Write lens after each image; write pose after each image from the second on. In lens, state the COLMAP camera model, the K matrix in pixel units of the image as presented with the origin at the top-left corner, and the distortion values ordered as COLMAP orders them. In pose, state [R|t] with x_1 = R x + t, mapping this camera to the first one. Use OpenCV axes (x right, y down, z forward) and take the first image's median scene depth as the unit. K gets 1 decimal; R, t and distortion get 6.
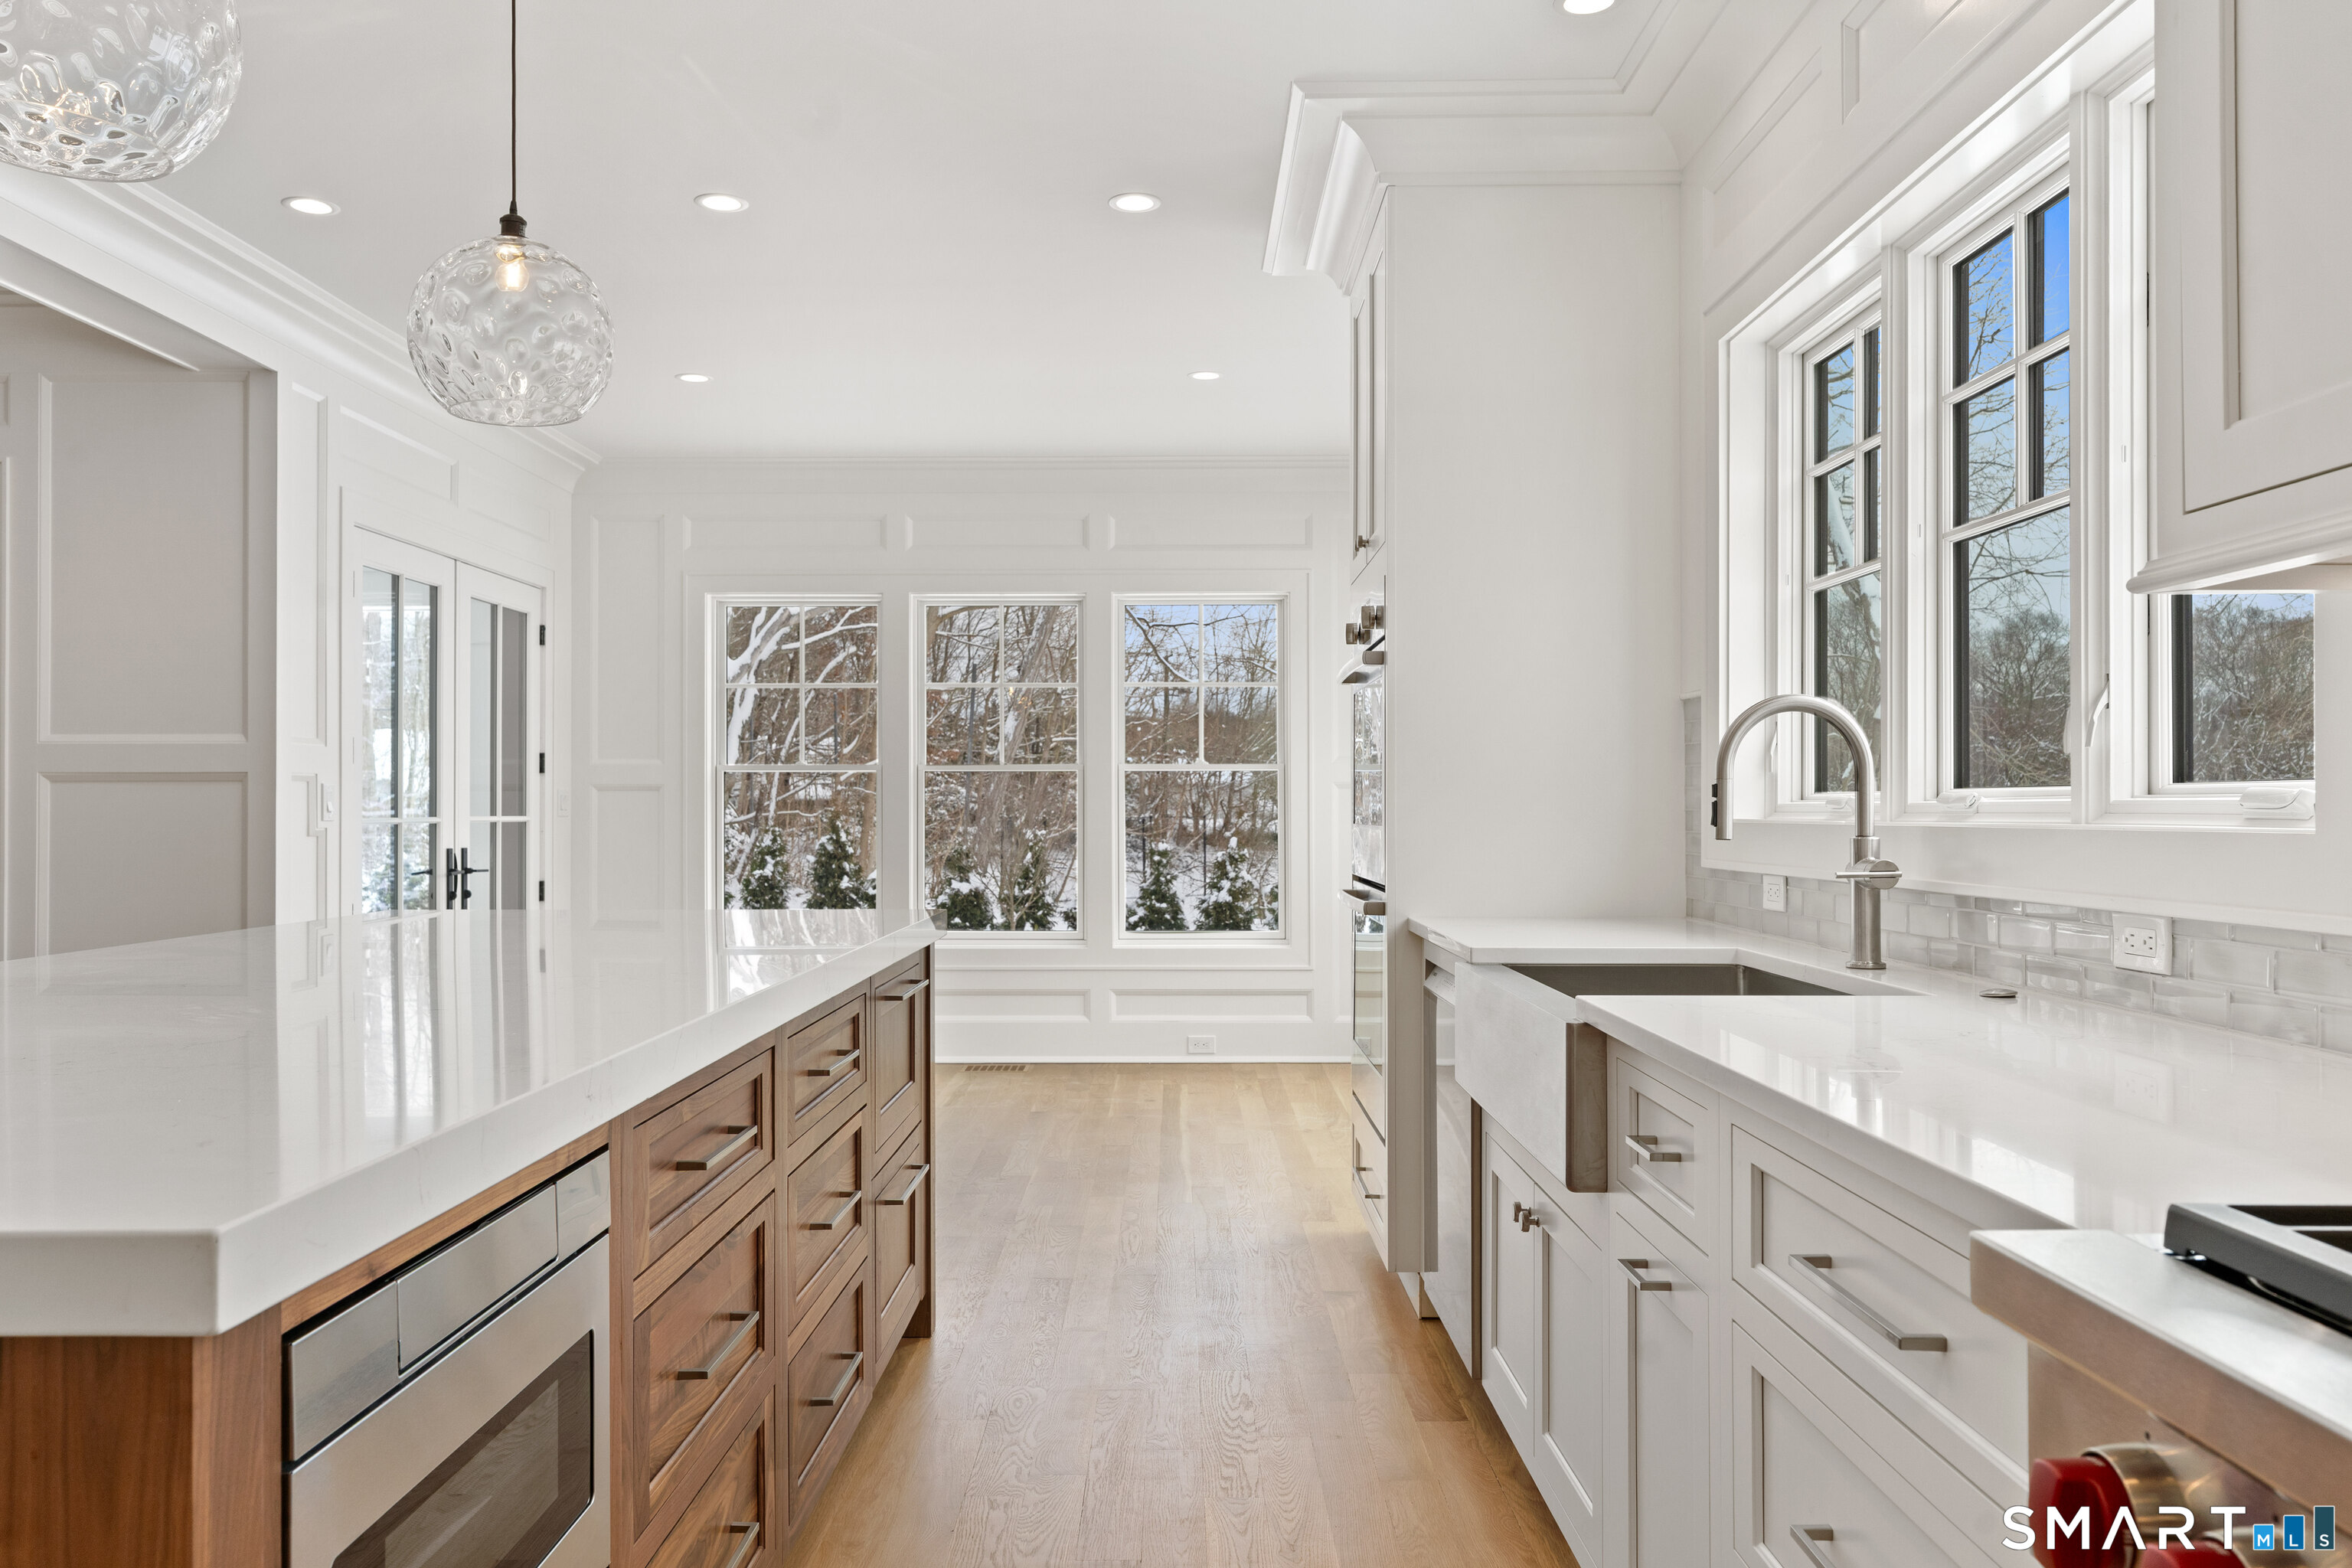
lens RADIAL K [[1713.1, 0, 1176.0], [0, 1713.1, 784.0], [0, 0, 1]] dist [0.011920, 0.000945]
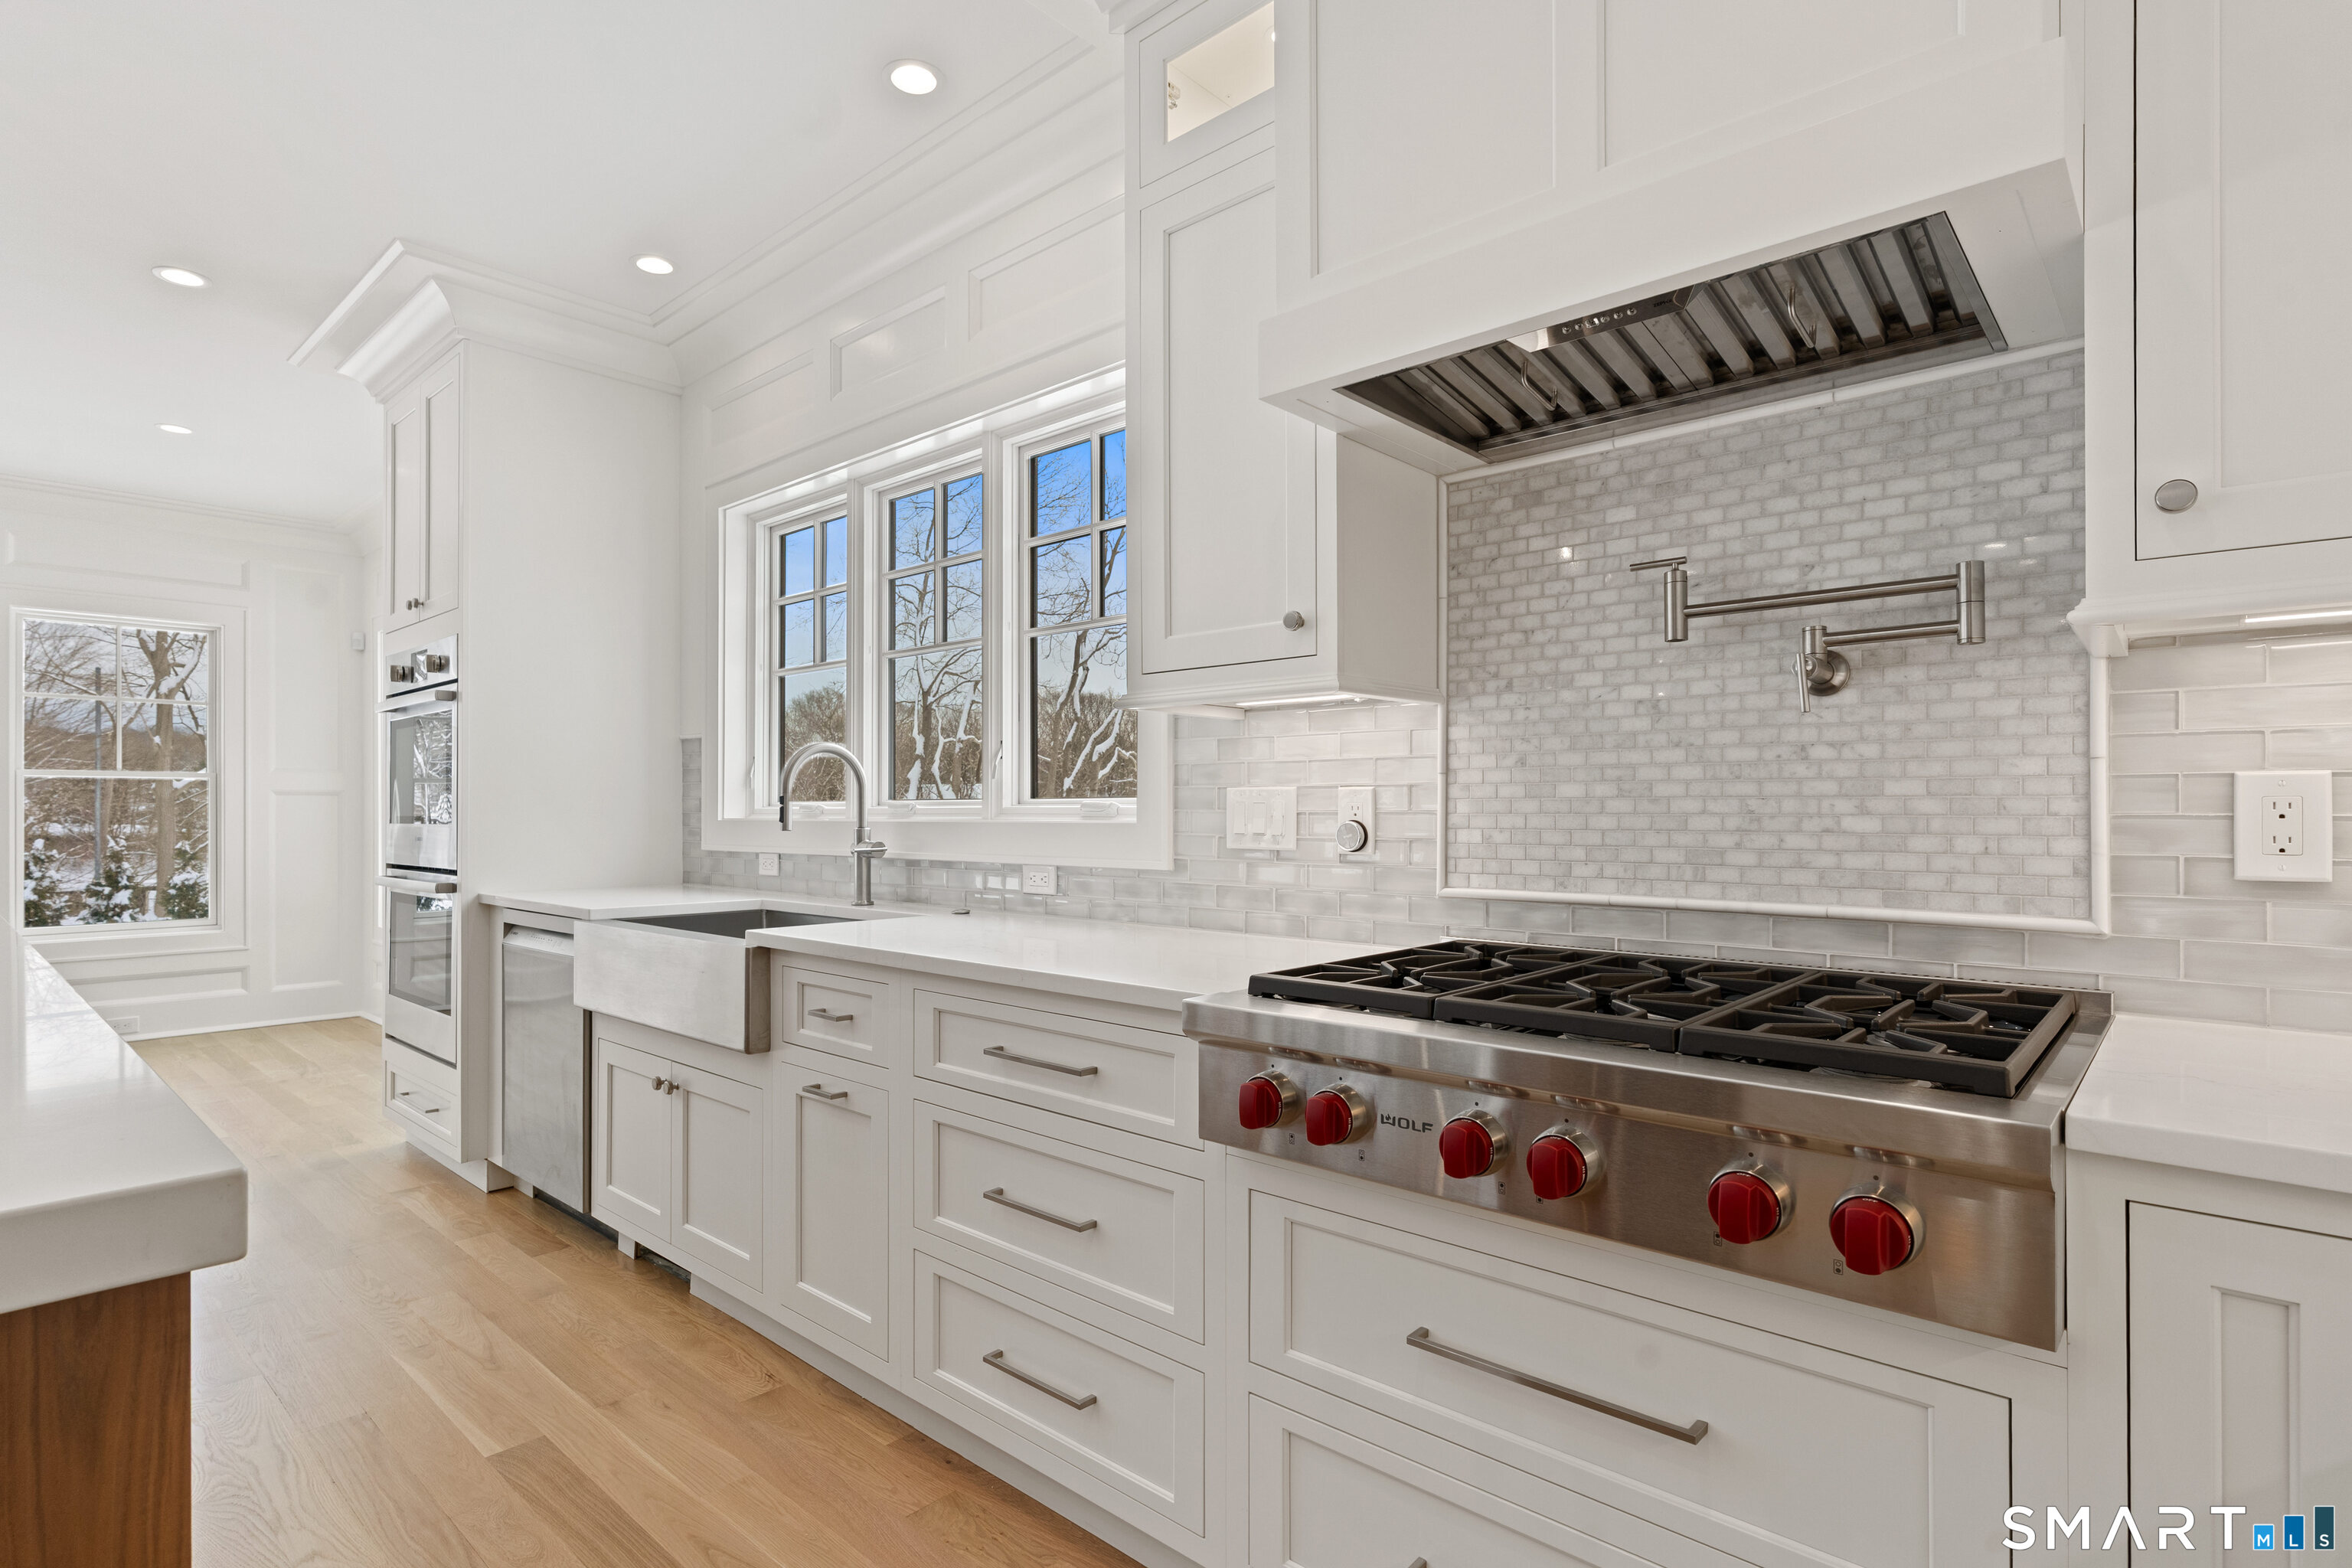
lens RADIAL K [[1154.4, 0, 1175.5], [0, 1154.4, 796.9], [0, 0, 1]] dist [-0.001559, -0.000809]
pose [[0.664611, 0.010052, 0.747122, -0.218767], [-0.010720, 0.999935, -0.003918, 0.000820], [-0.747113, -0.005405, 0.664675, 0.002879]]
